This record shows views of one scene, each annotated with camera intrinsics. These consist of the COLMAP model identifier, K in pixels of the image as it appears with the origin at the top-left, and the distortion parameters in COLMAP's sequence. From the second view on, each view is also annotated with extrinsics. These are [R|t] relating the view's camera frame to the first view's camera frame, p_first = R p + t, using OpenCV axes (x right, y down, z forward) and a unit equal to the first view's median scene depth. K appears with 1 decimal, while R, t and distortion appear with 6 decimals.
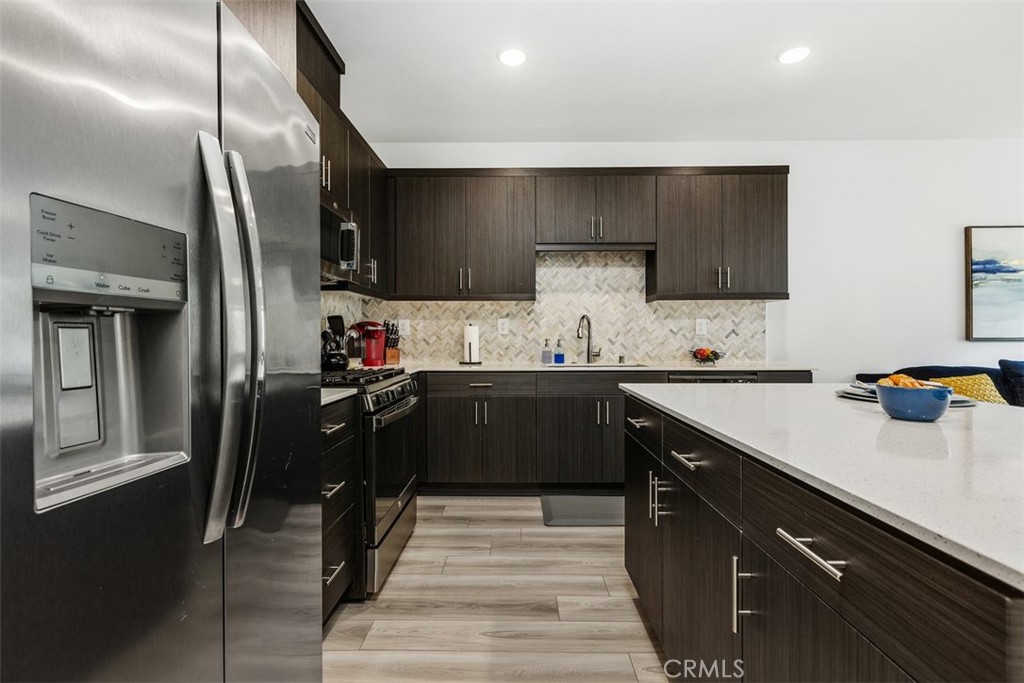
lens RADIAL K [[462.3, 0, 514.2], [0, 462.3, 336.9], [0, 0, 1]] dist [0.002073, -0.000173]
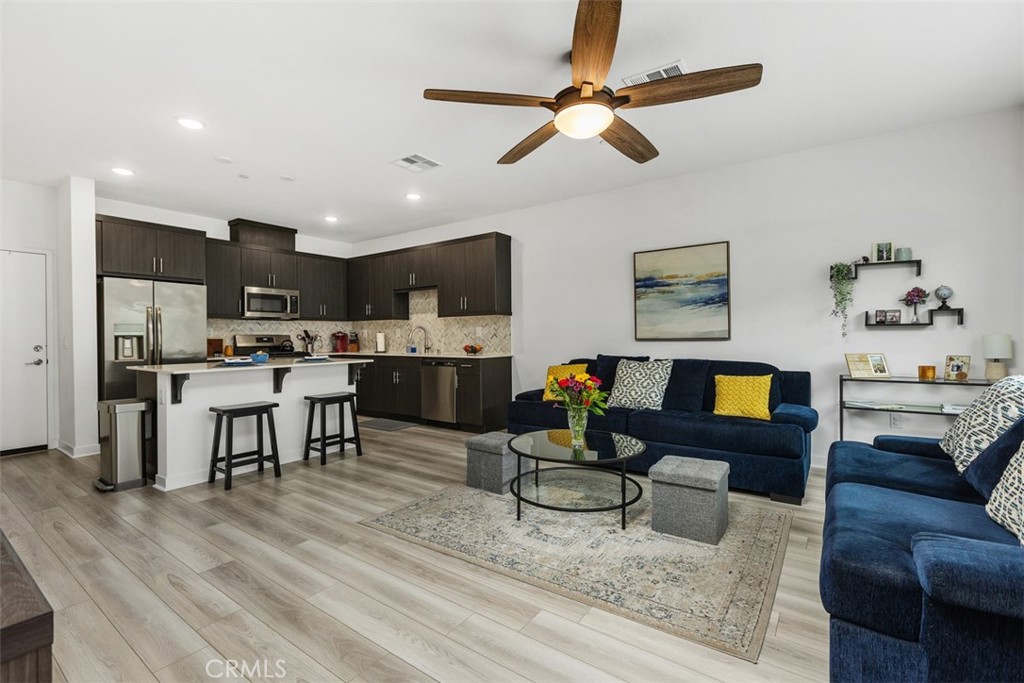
lens RADIAL K [[452.8, 0, 513.0], [0, 452.8, 338.9], [0, 0, 1]] dist [0.000540, -0.000058]
pose [[0.818278, -0.001441, -0.574821, 1.456386], [0.006405, 0.999958, 0.006610, -0.007222], [0.574787, -0.009090, 0.818253, -0.241263]]
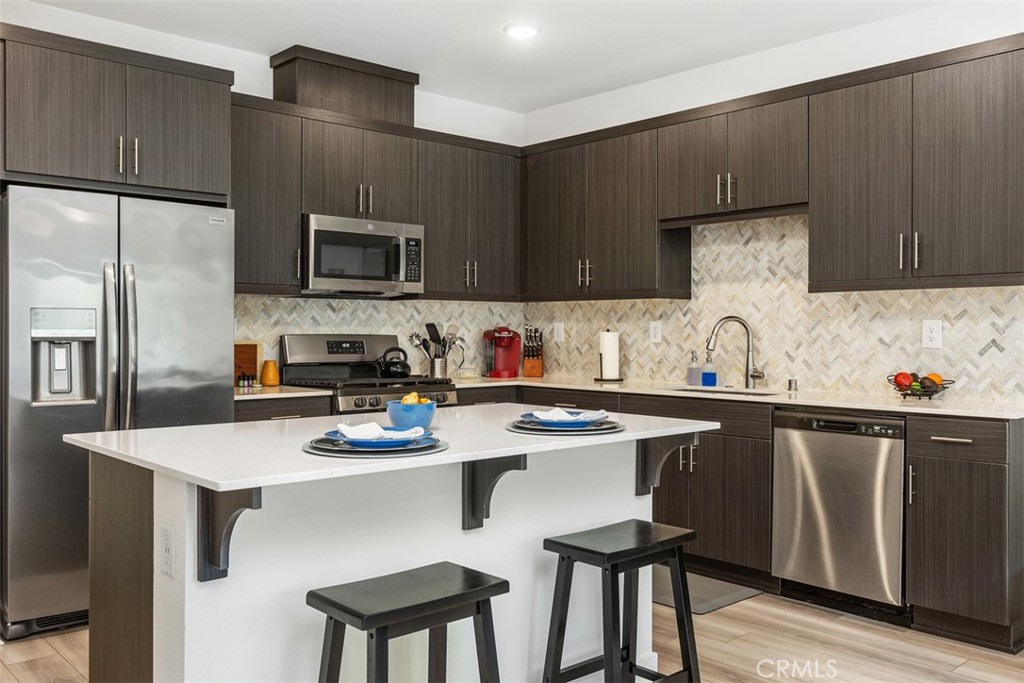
lens RADIAL K [[879.4, 0, 512.8], [0, 879.4, 337.8], [0, 0, 1]] dist [-0.005089, 0.003281]
pose [[0.677192, 0.009379, -0.735747, 0.868454], [-0.003910, 0.999951, 0.009148, -0.026166], [0.735796, -0.003318, 0.677195, -0.105404]]
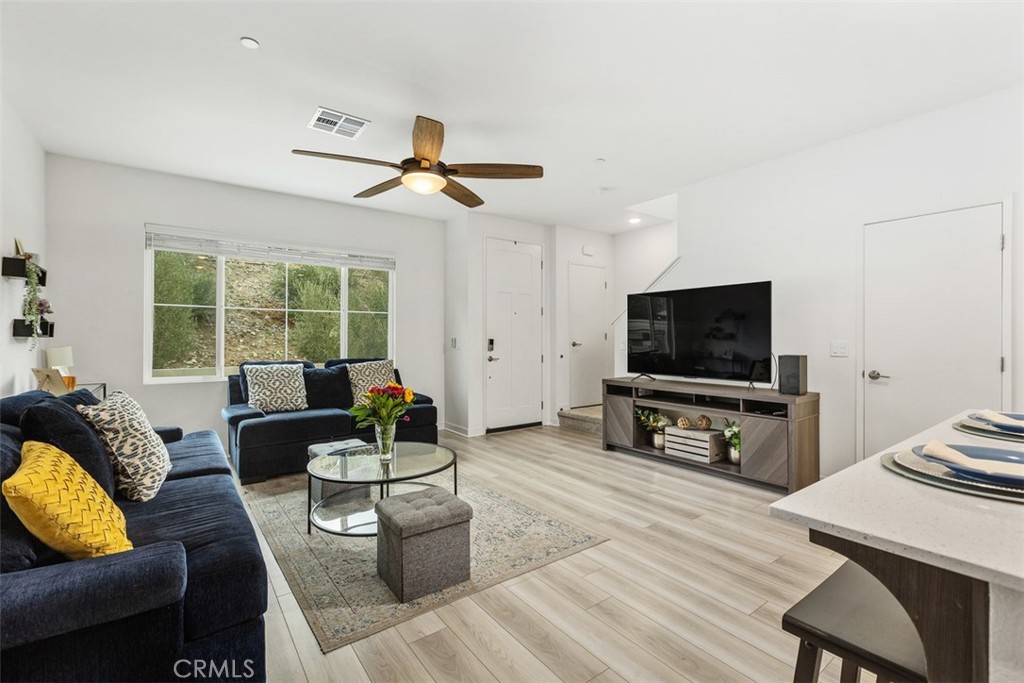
lens RADIAL K [[455.0, 0, 515.8], [0, 455.0, 331.8], [0, 0, 1]] dist [0.000862, -0.000465]
pose [[-0.605044, 0.010984, 0.796116, 0.310337], [0.002211, 0.999924, -0.012116, -0.021341], [-0.796189, -0.005570, -0.605022, 0.793129]]
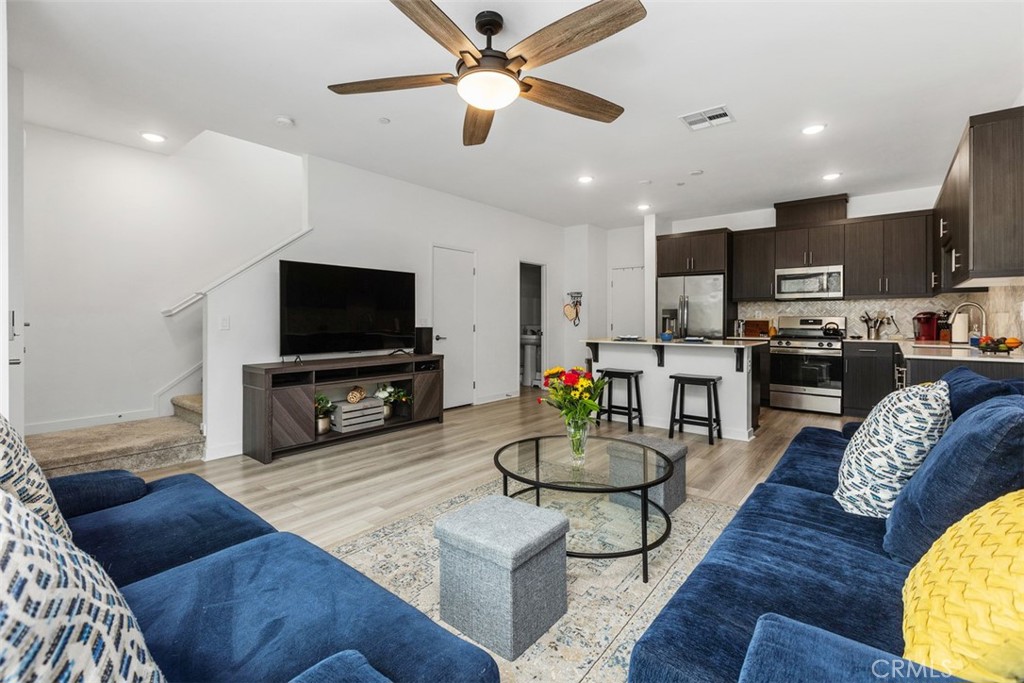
lens RADIAL K [[455.3, 0, 512.4], [0, 455.3, 317.2], [0, 0, 1]] dist [0.000284, 0.000000]
pose [[-0.626908, -0.004220, -0.779082, 1.637768], [-0.001410, 0.999990, -0.004282, -0.007124], [0.779092, -0.001585, -0.626908, 0.821823]]
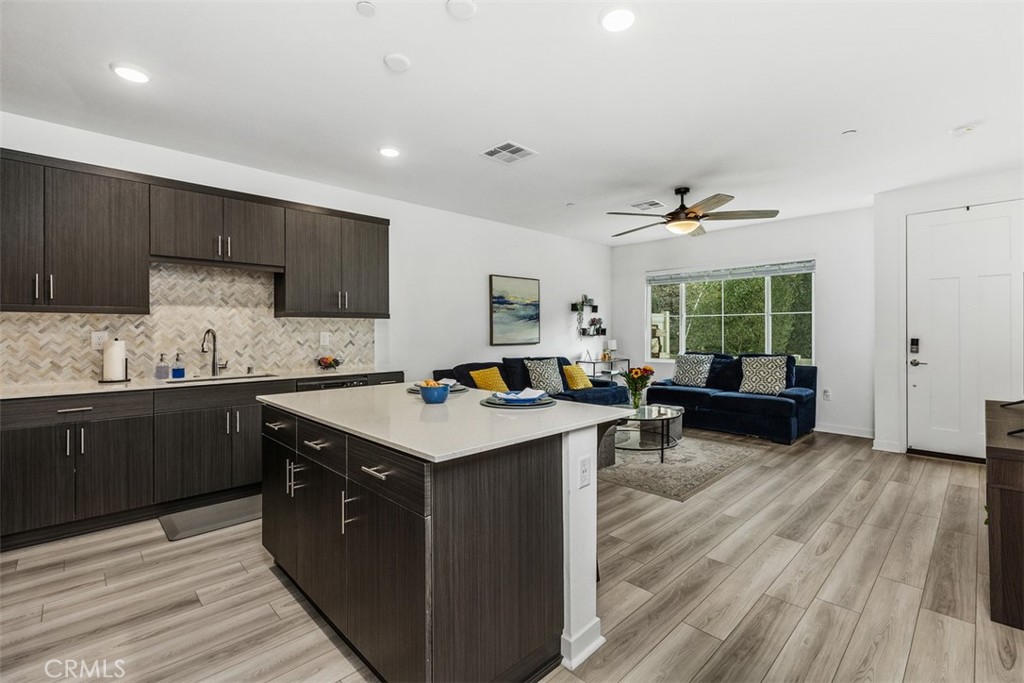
lens RADIAL K [[455.0, 0, 515.8], [0, 455.0, 331.8], [0, 0, 1]] dist [0.000862, -0.000465]
pose [[0.709769, -0.000277, 0.704434, -0.074591], [0.003599, 0.999988, -0.003233, -0.035097], [-0.704425, 0.004830, 0.709762, -0.186426]]
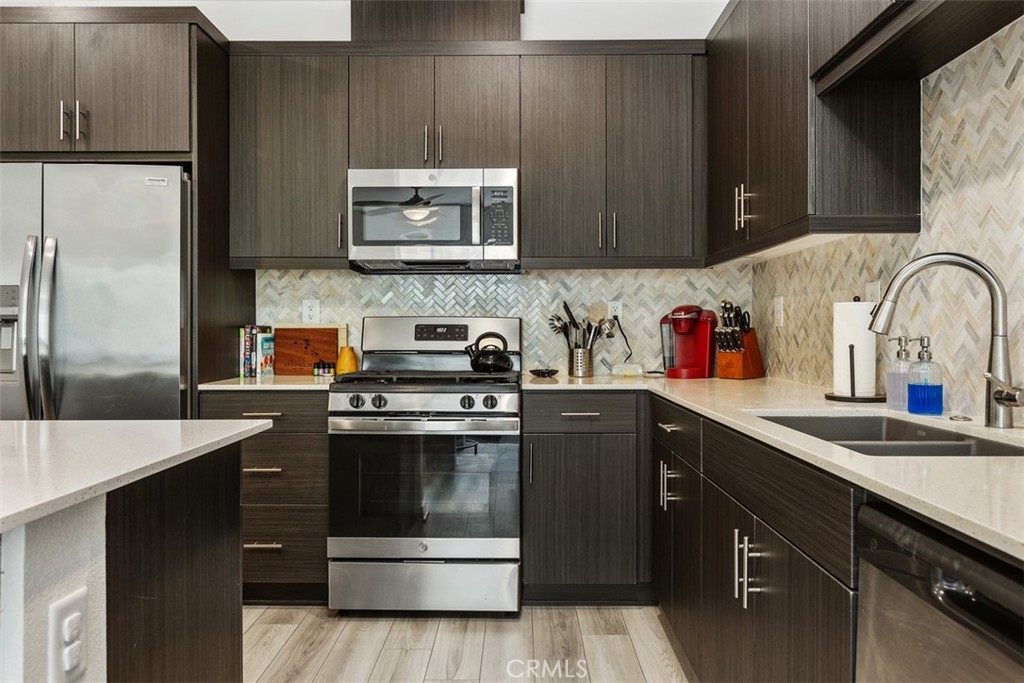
lens RADIAL K [[703.8, 0, 513.4], [0, 703.8, 336.1], [0, 0, 1]] dist [-0.006900, -0.002440]
pose [[-0.000123, 0.008237, -0.999966, 0.577977], [0.000355, 0.999966, 0.008237, -0.000328], [1.000000, -0.000354, -0.000126, 0.722624]]
